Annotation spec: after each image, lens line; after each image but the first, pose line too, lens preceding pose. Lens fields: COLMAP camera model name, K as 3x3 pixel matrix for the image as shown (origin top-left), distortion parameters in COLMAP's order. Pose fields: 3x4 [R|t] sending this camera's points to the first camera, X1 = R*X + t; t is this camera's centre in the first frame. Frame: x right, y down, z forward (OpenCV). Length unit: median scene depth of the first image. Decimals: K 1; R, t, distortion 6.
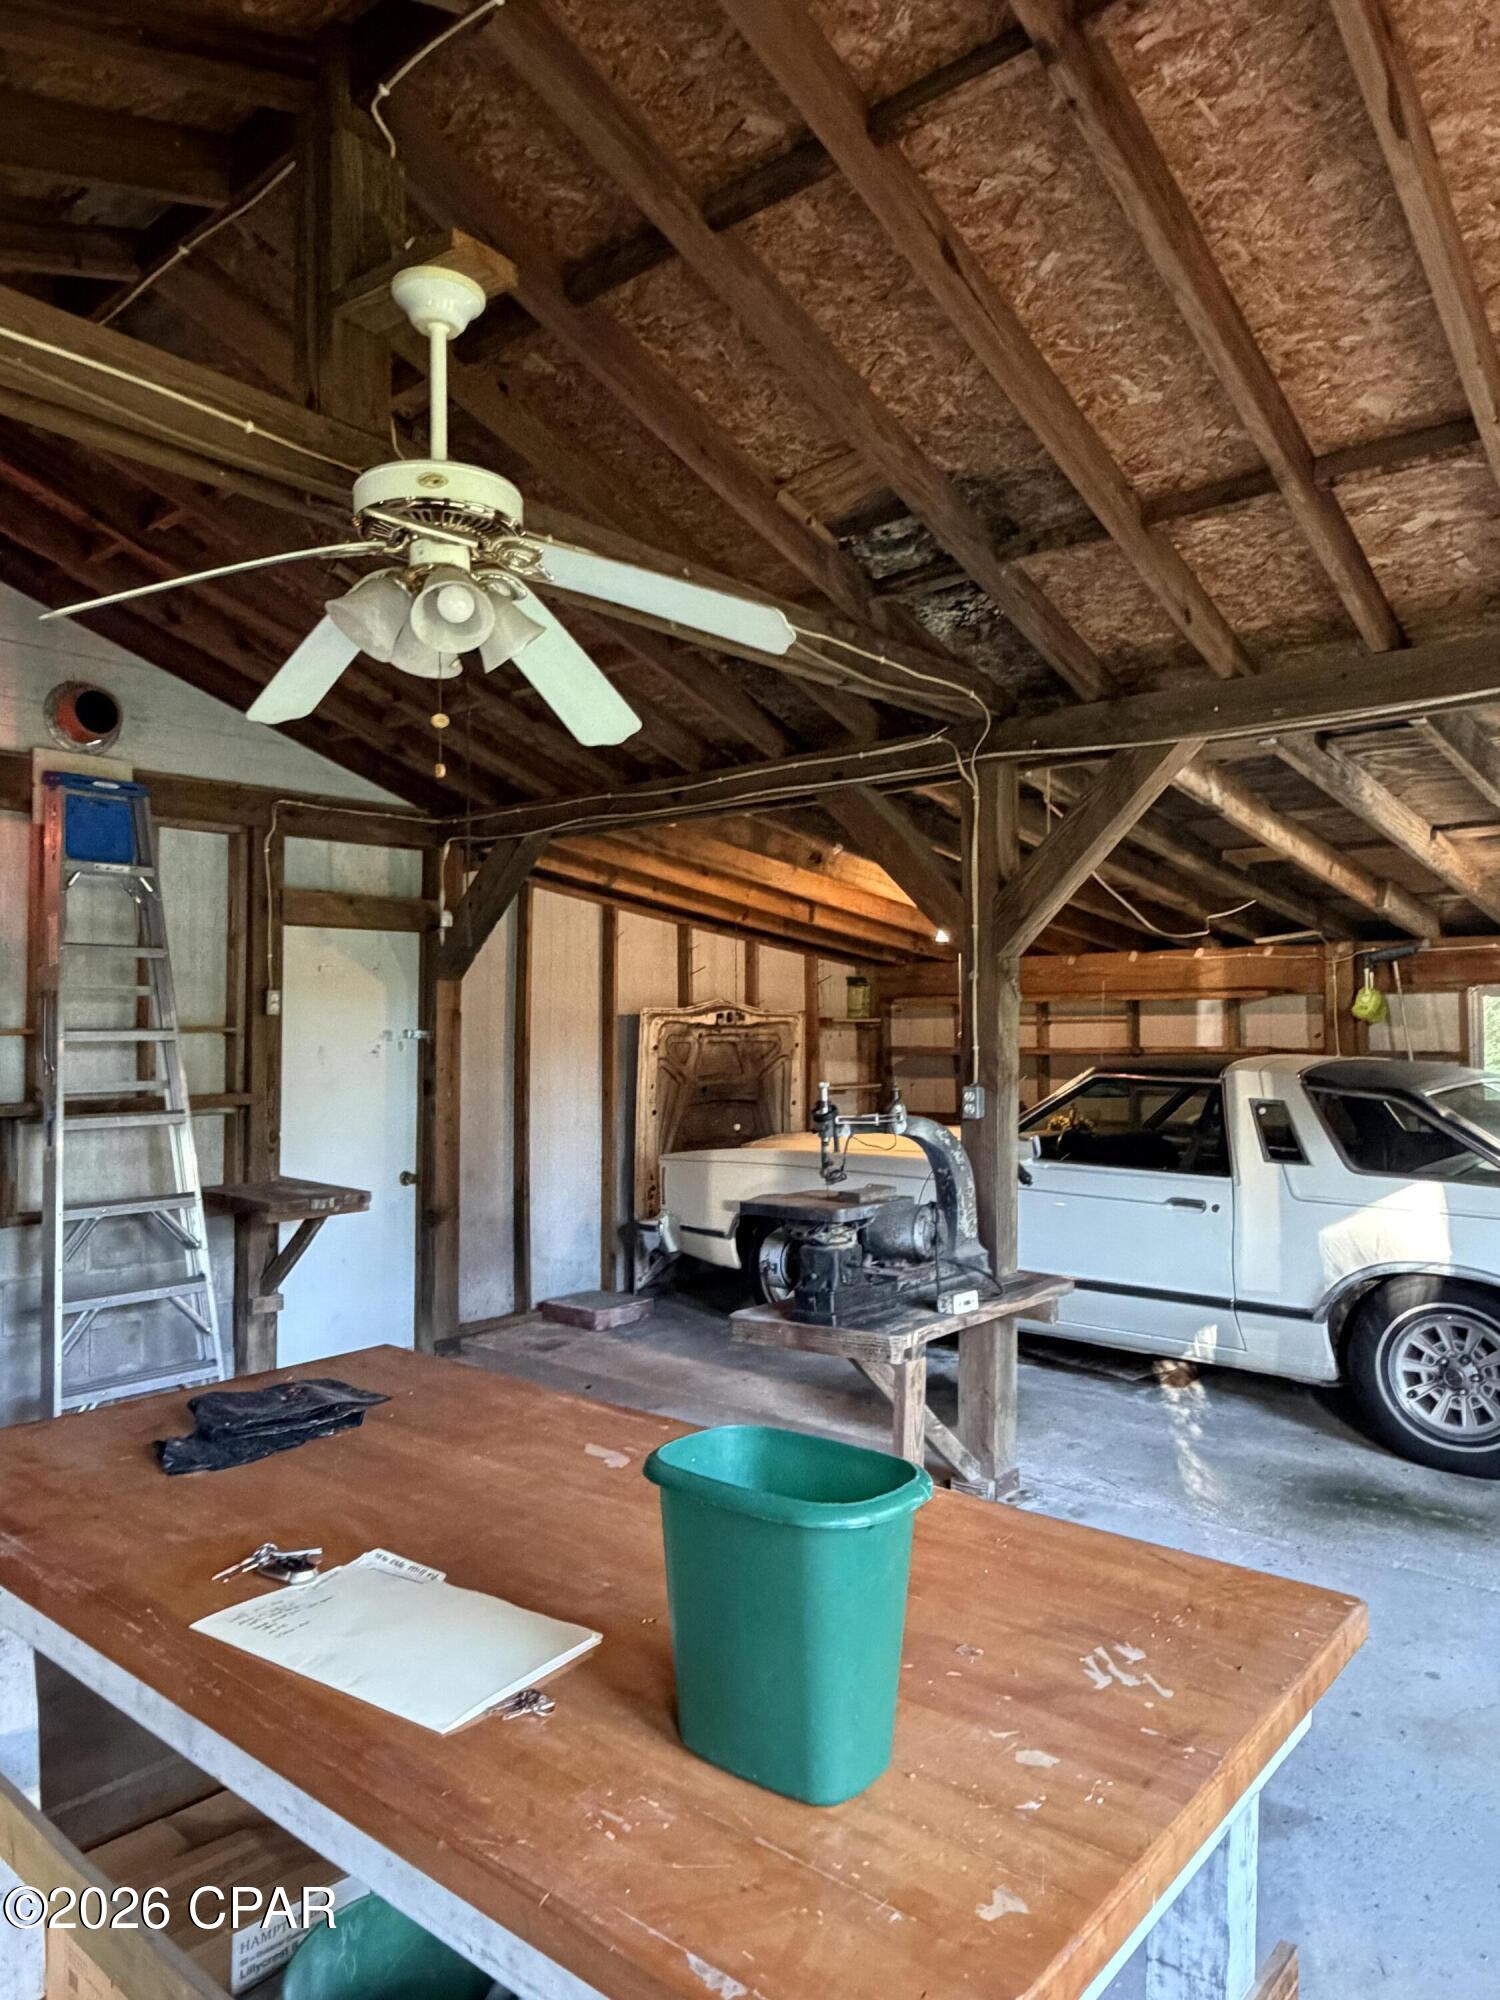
lens RADIAL K [[1320.9, 0, 759.7], [0, 1320.9, 999.5], [0, 0, 1]] dist [-0.000136, 0.001762]
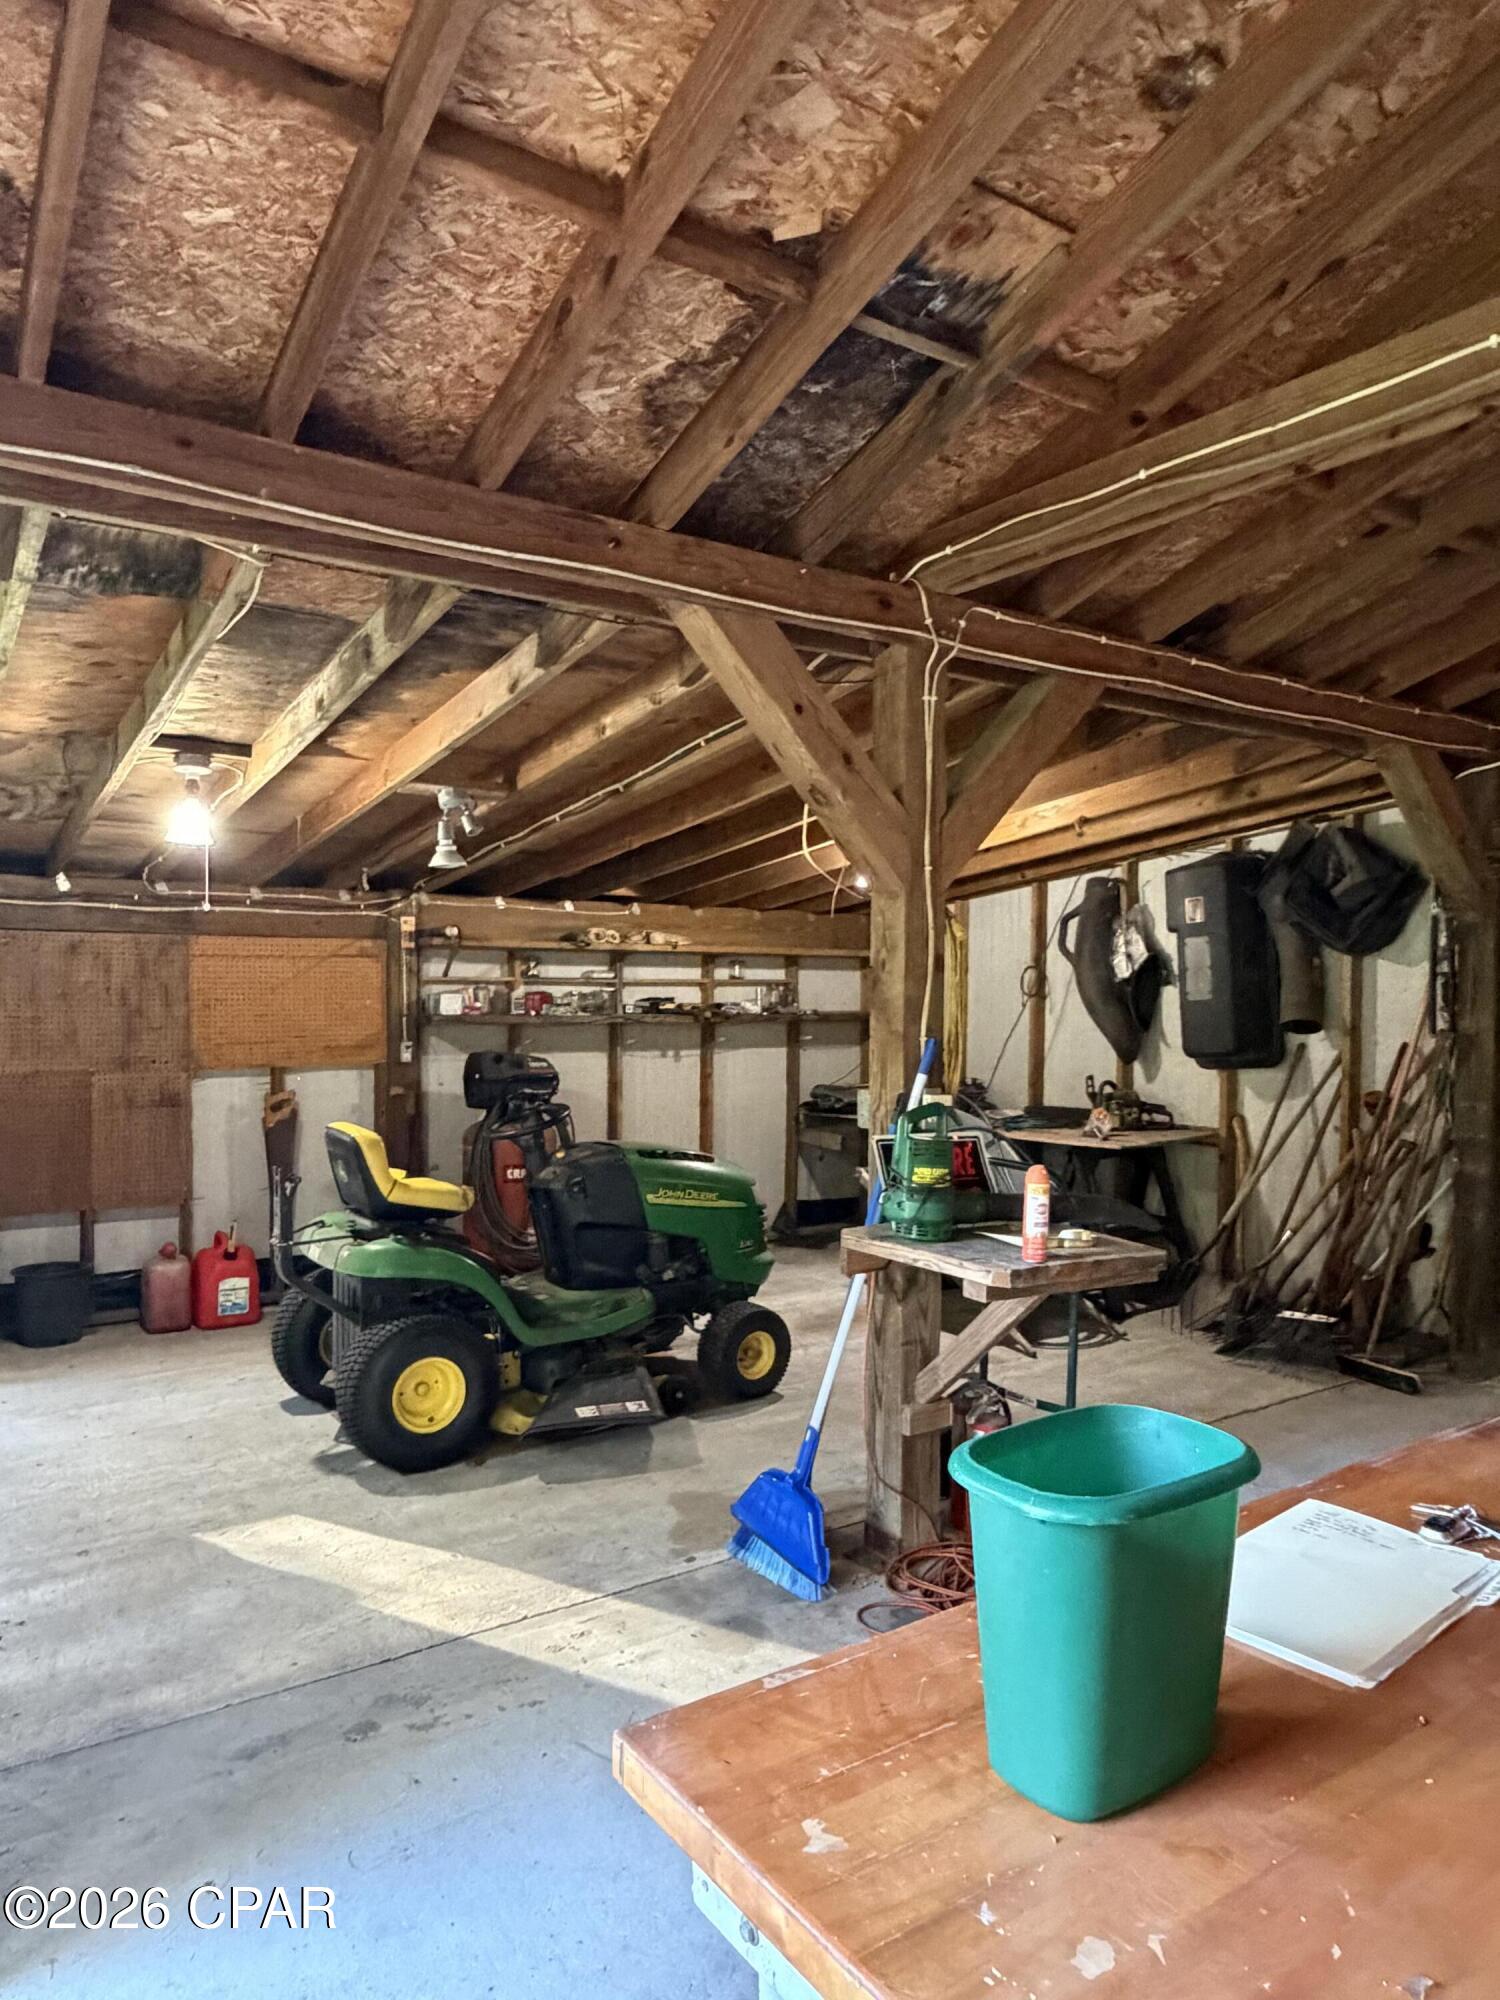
lens RADIAL K [[1320.9, 0, 737.3], [0, 1320.9, 1001.7], [0, 0, 1]] dist [-0.000136, 0.001762]
pose [[-0.276526, 0.011925, -0.960932, 0.321349], [0.018401, 0.999805, 0.007112, 0.009533], [0.960830, -0.015715, -0.276692, 0.338062]]
